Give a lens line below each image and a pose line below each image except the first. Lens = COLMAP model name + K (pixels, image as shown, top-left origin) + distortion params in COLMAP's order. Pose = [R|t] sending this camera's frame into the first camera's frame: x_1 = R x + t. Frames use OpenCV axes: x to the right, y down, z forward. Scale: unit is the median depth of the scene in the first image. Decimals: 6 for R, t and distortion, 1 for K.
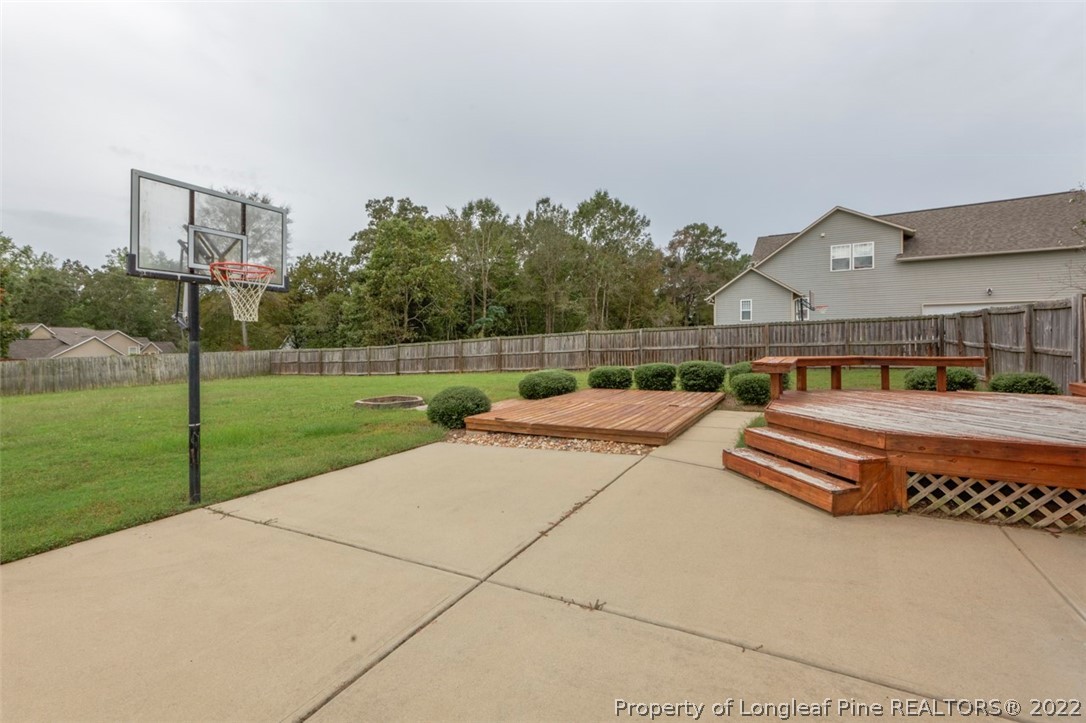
lens RADIAL K [[494.8, 0, 535.1], [0, 494.8, 340.5], [0, 0, 1]] dist [-0.000140, 0.000974]
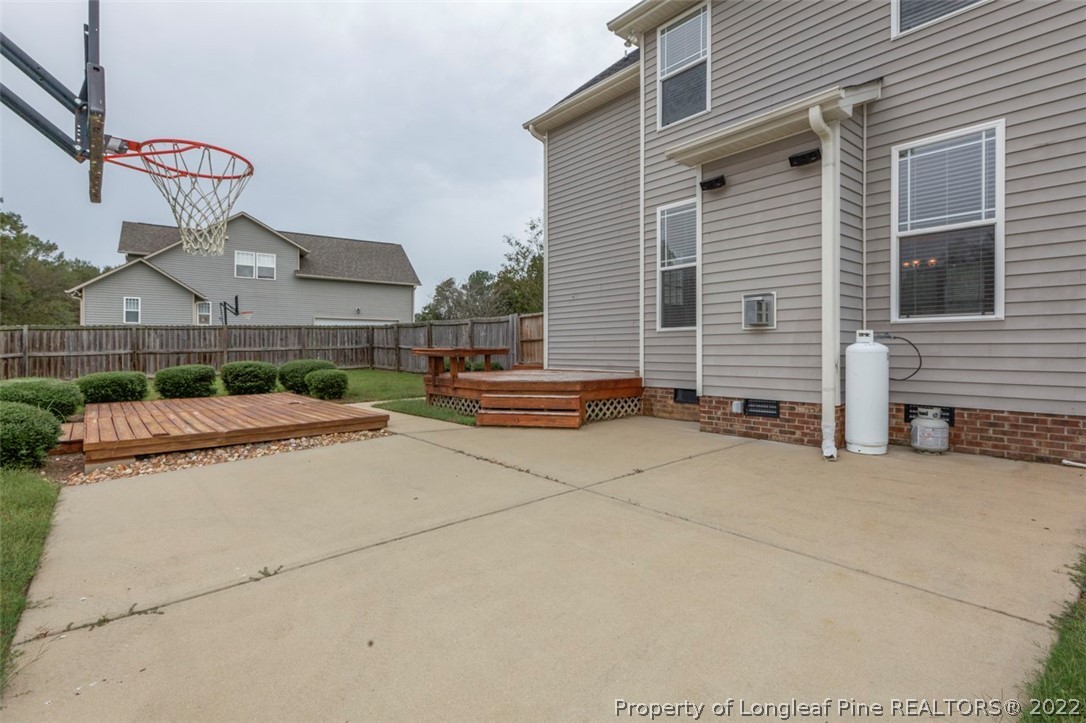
lens RADIAL K [[529.1, 0, 548.2], [0, 529.1, 351.6], [0, 0, 1]] dist [0.002488, 0.000634]
pose [[0.342720, 0.004631, 0.939426, -0.156447], [0.001120, 0.999985, -0.005338, 0.011874], [-0.939437, 0.002882, 0.342709, 0.060500]]
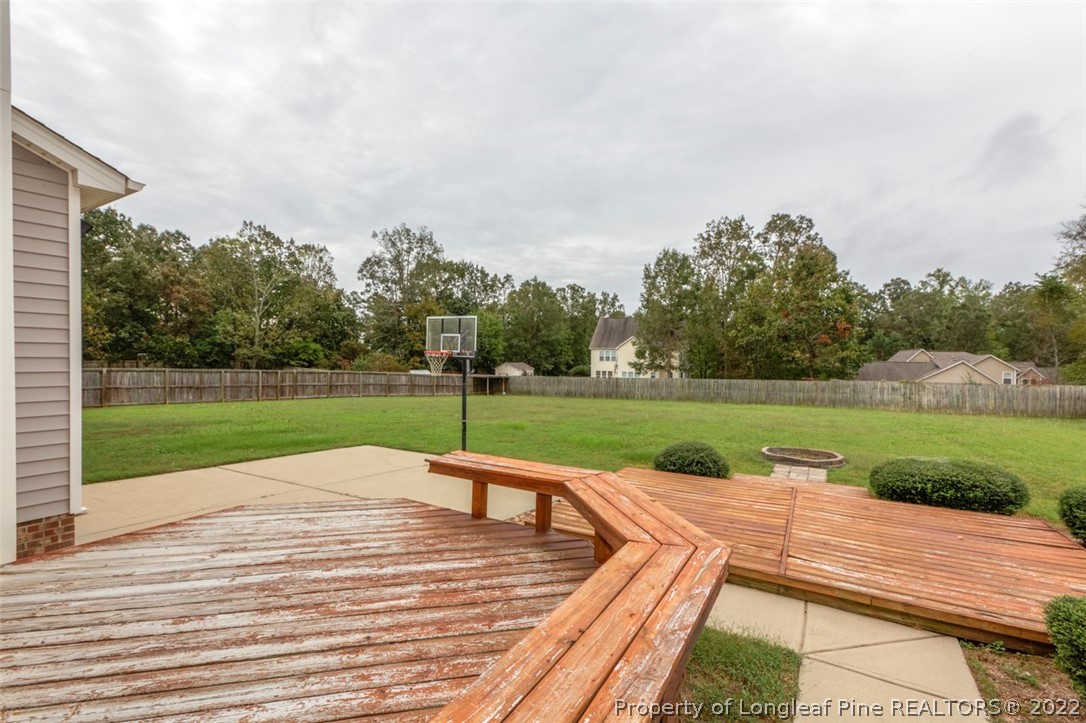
lens RADIAL K [[477.7, 0, 538.0], [0, 477.7, 360.7], [0, 0, 1]] dist [0.000366, 0.000269]
pose [[-0.016040, 0.016177, -0.999740, 0.237701], [-0.014101, 0.999766, 0.016403, -0.022467], [0.999772, 0.014361, -0.015809, 0.228790]]
